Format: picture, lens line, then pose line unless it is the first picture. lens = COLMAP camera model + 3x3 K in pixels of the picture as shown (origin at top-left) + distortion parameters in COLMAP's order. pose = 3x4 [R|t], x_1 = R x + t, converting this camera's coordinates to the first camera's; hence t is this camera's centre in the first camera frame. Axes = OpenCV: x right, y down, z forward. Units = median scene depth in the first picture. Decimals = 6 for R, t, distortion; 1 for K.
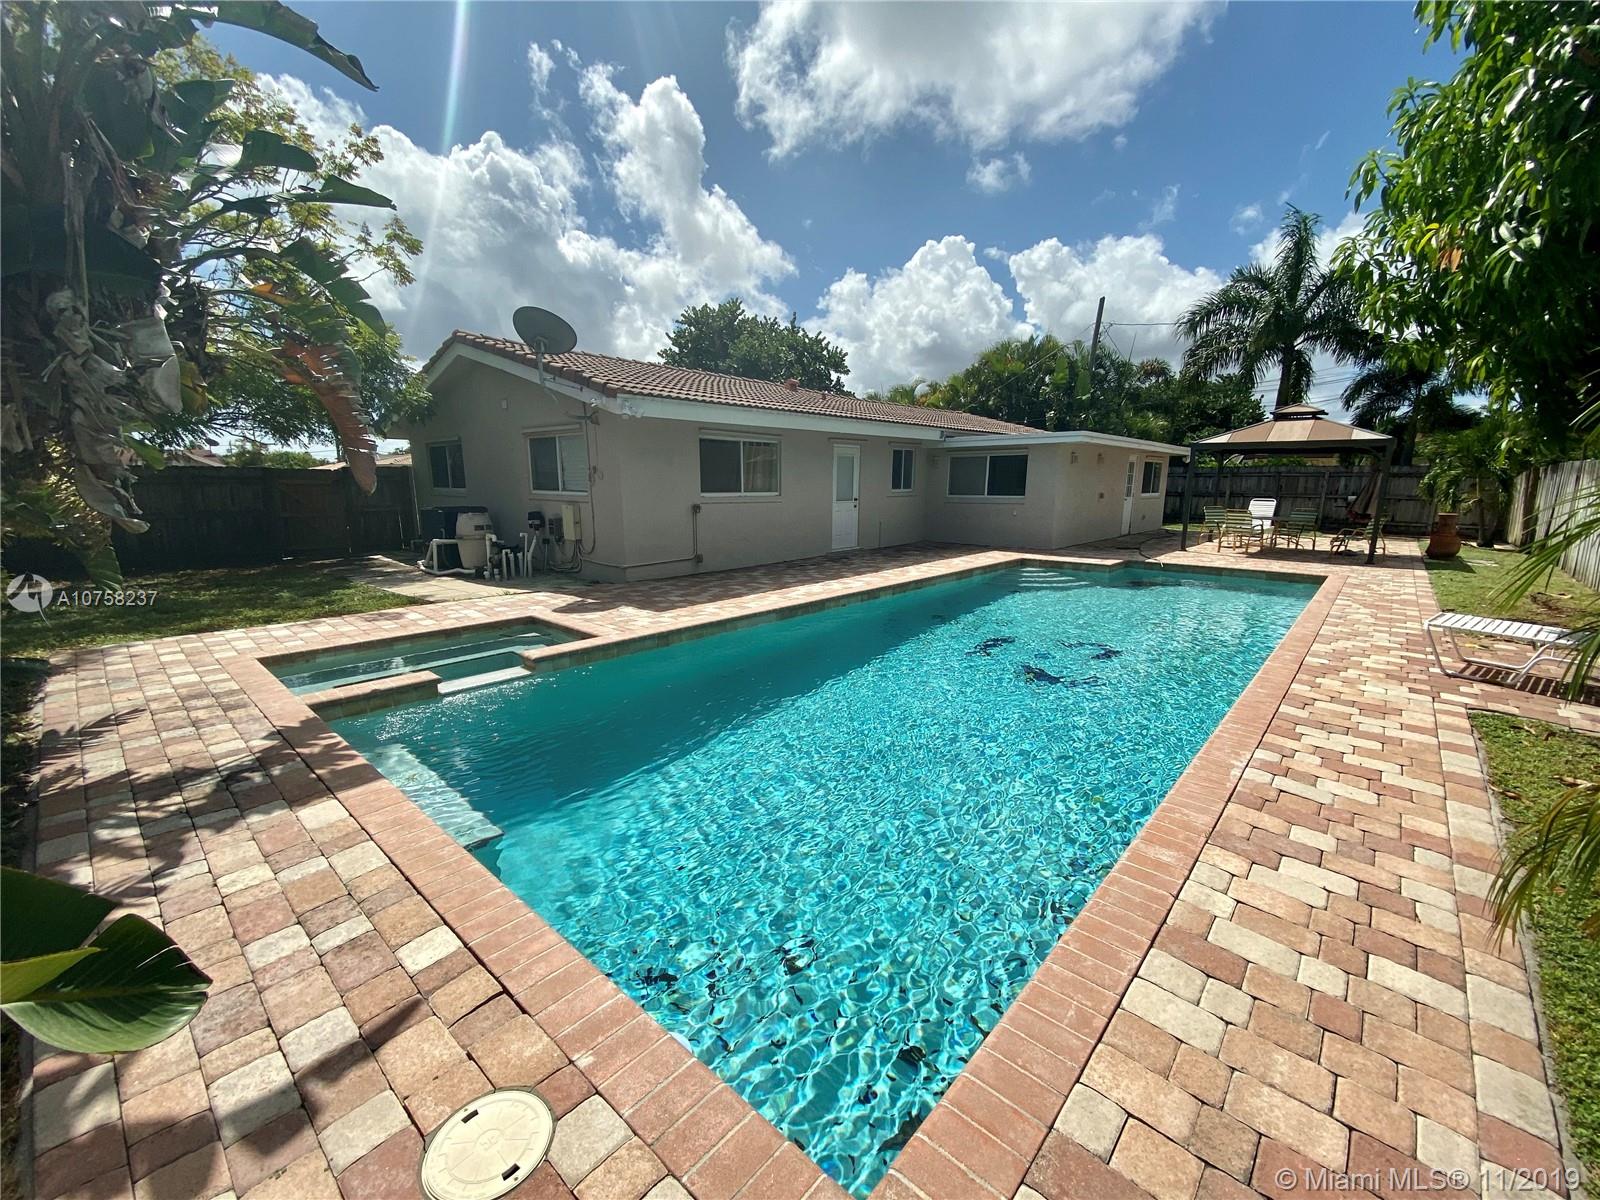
lens RADIAL K [[654.6, 0, 798.7], [0, 654.6, 605.4], [0, 0, 1]] dist [-0.008935, -0.000407]
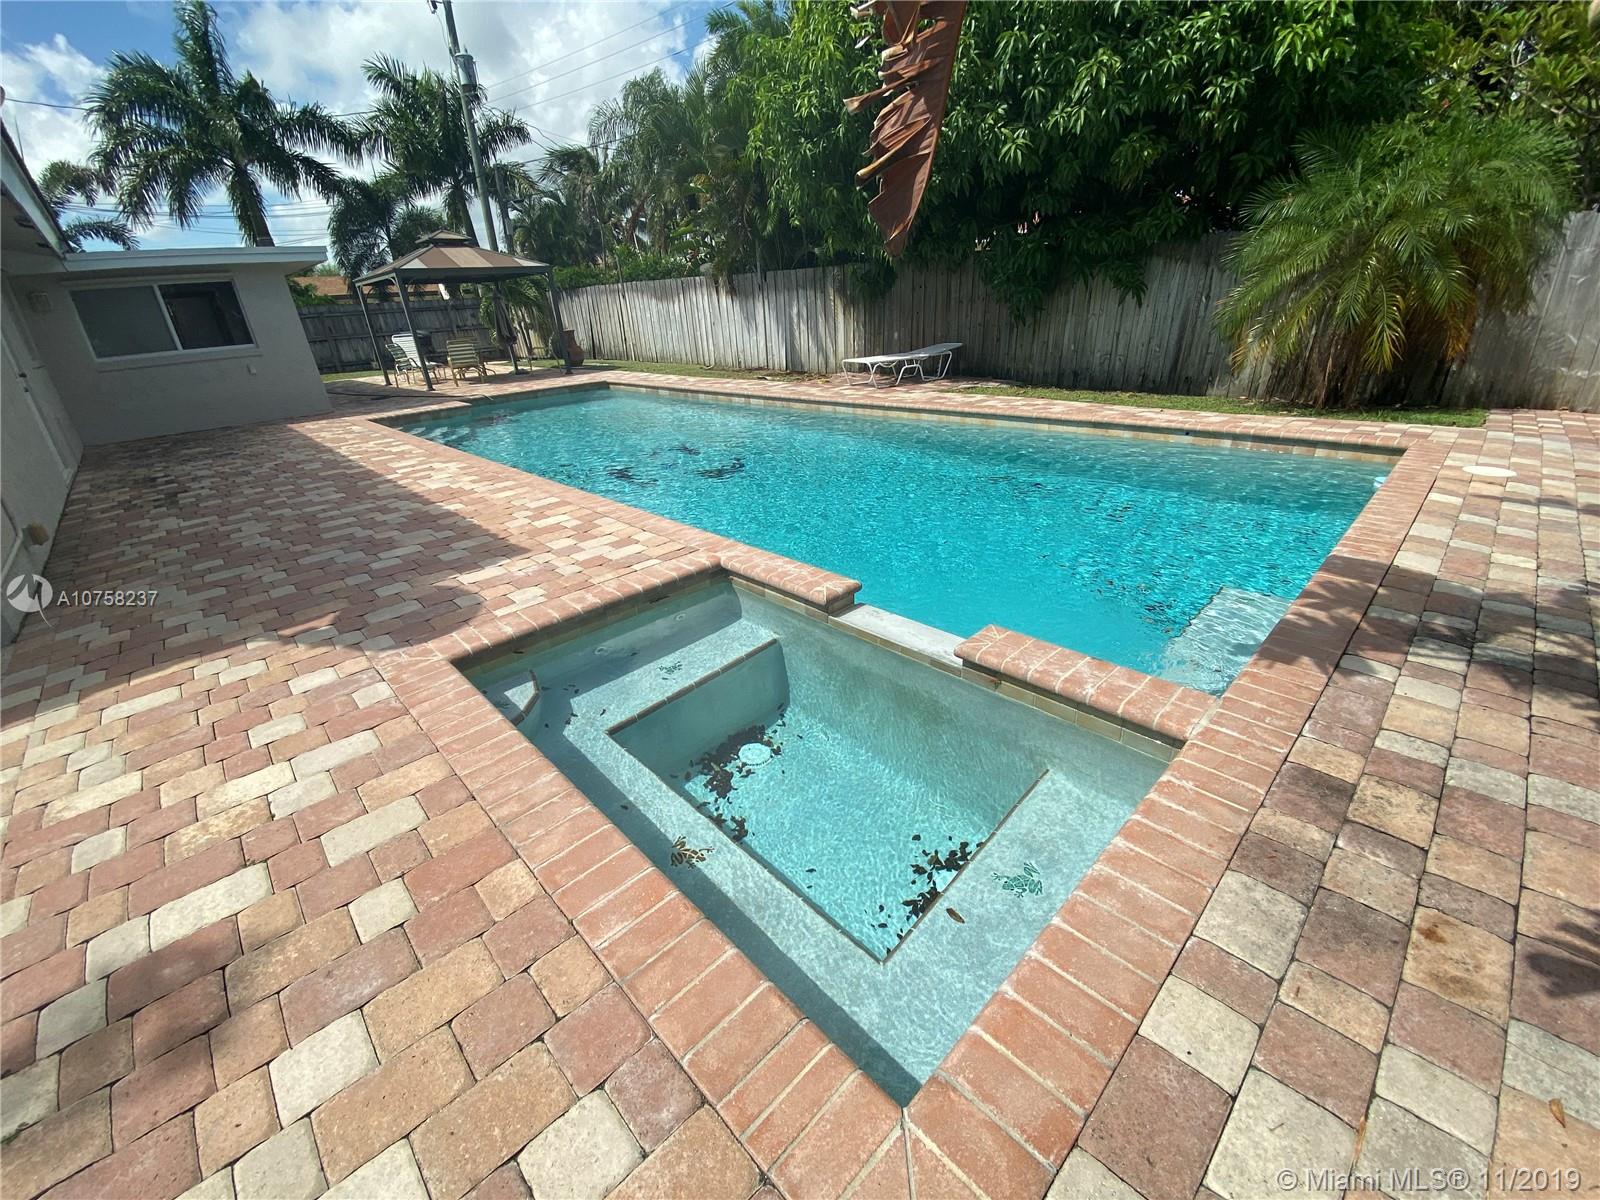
lens RADIAL K [[654.6, 0, 795.0], [0, 654.6, 598.7], [0, 0, 1]] dist [-0.008935, -0.000407]
pose [[0.076631, -0.424830, 0.902024, -1.246712], [0.244765, 0.885016, 0.396026, -0.203247], [-0.966549, 0.190436, 0.171803, 1.262744]]
